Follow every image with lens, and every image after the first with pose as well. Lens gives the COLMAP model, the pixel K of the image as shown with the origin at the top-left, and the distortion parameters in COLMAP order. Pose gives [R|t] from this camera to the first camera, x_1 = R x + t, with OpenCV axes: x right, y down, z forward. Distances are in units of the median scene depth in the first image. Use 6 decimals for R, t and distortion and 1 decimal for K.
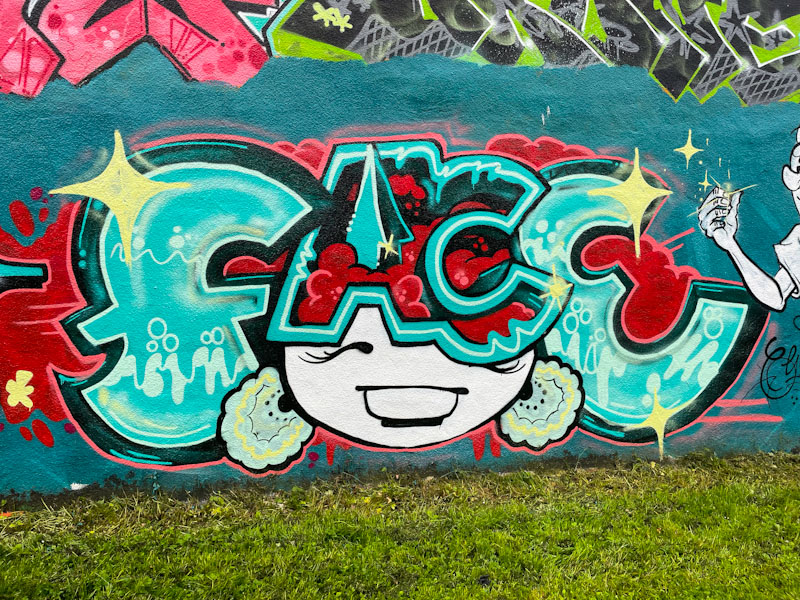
lens RADIAL K [[612.5, 0, 414.5], [0, 612.5, 304.4], [0, 0, 1]] dist [0.083116, -0.091385]
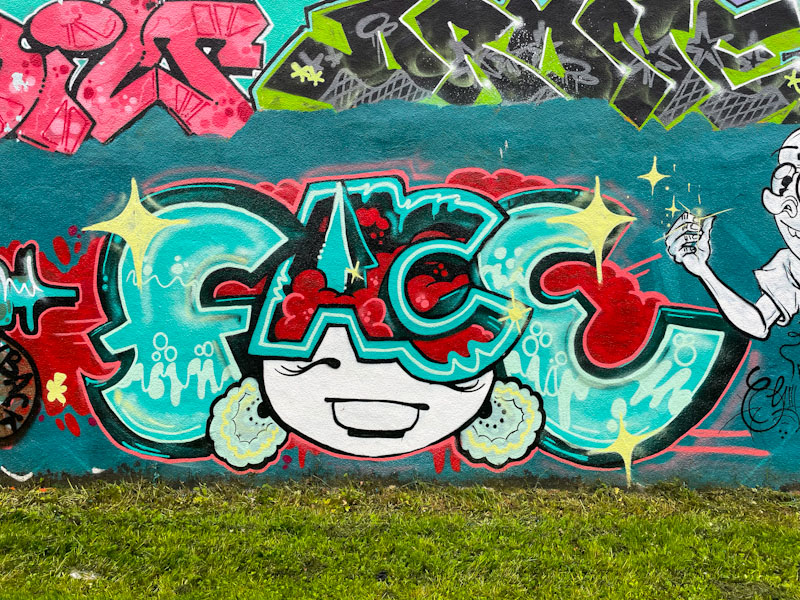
lens RADIAL K [[612.5, 0, 405.8], [0, 612.5, 302.8], [0, 0, 1]] dist [0.083116, -0.091385]
pose [[0.976448, 0.010286, -0.215510, 0.283653], [-0.018240, 0.999223, -0.034949, -0.002114], [0.214982, 0.038057, 0.975876, -0.059512]]
